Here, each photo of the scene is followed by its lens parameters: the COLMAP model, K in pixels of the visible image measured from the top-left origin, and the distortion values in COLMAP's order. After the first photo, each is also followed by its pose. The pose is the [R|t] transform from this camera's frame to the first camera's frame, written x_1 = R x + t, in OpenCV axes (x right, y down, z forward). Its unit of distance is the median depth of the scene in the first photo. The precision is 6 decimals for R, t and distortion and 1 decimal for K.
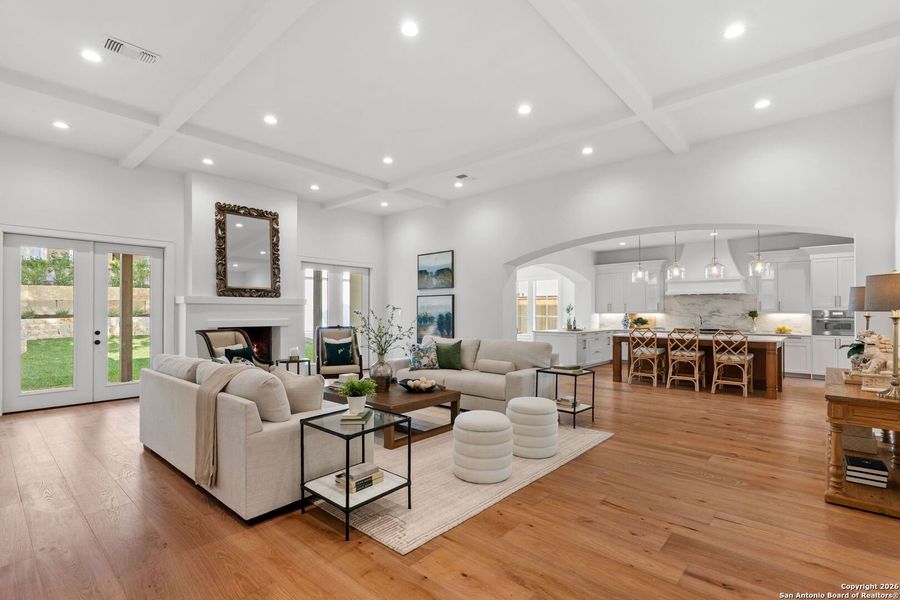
lens RADIAL K [[419.5, 0, 448.7], [0, 419.5, 308.3], [0, 0, 1]] dist [0.000038, 0.001438]
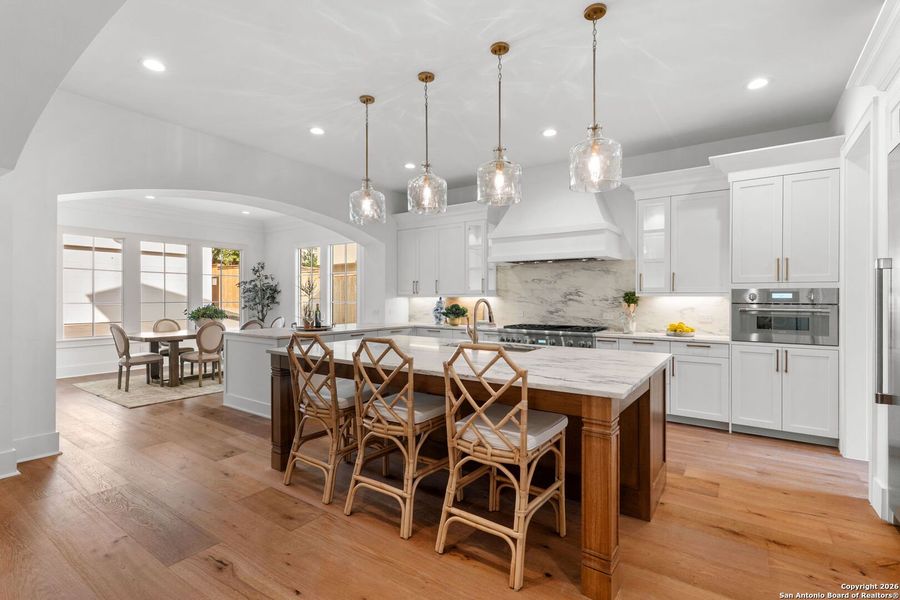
lens RADIAL K [[419.5, 0, 453.7], [0, 419.5, 296.7], [0, 0, 1]] dist [0.000038, 0.001438]
pose [[0.992059, 0.001386, 0.125768, 0.530846], [-0.002080, 0.999983, 0.005384, 0.012107], [-0.125758, -0.005603, 0.992045, 0.611575]]
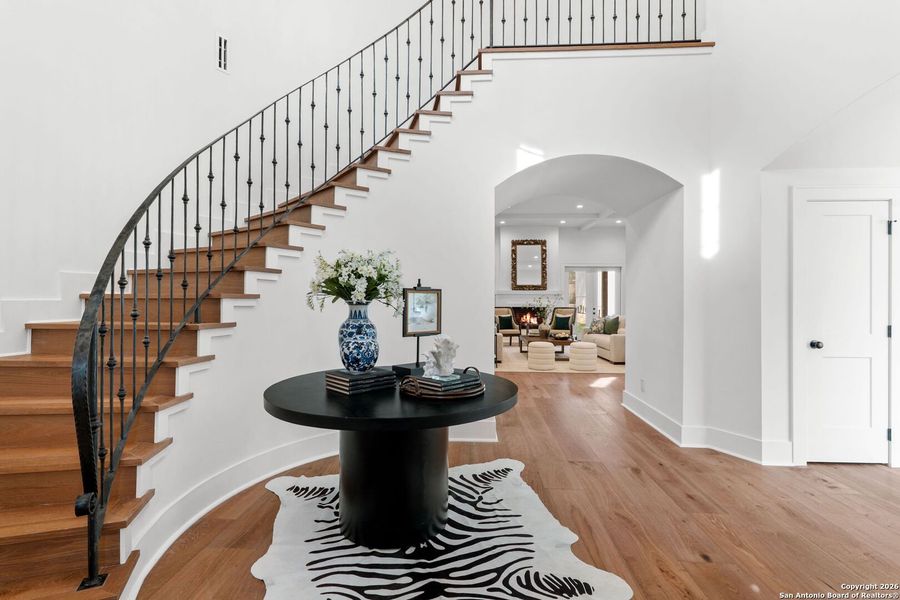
lens RADIAL K [[419.5, 0, 450.5], [0, 419.5, 298.3], [0, 0, 1]] dist [0.000038, 0.001438]
pose [[0.621013, -0.000475, -0.783800, 0.691436], [-0.000043, 1.000000, -0.000641, 0.008345], [0.783801, 0.000432, 0.621012, -0.354223]]
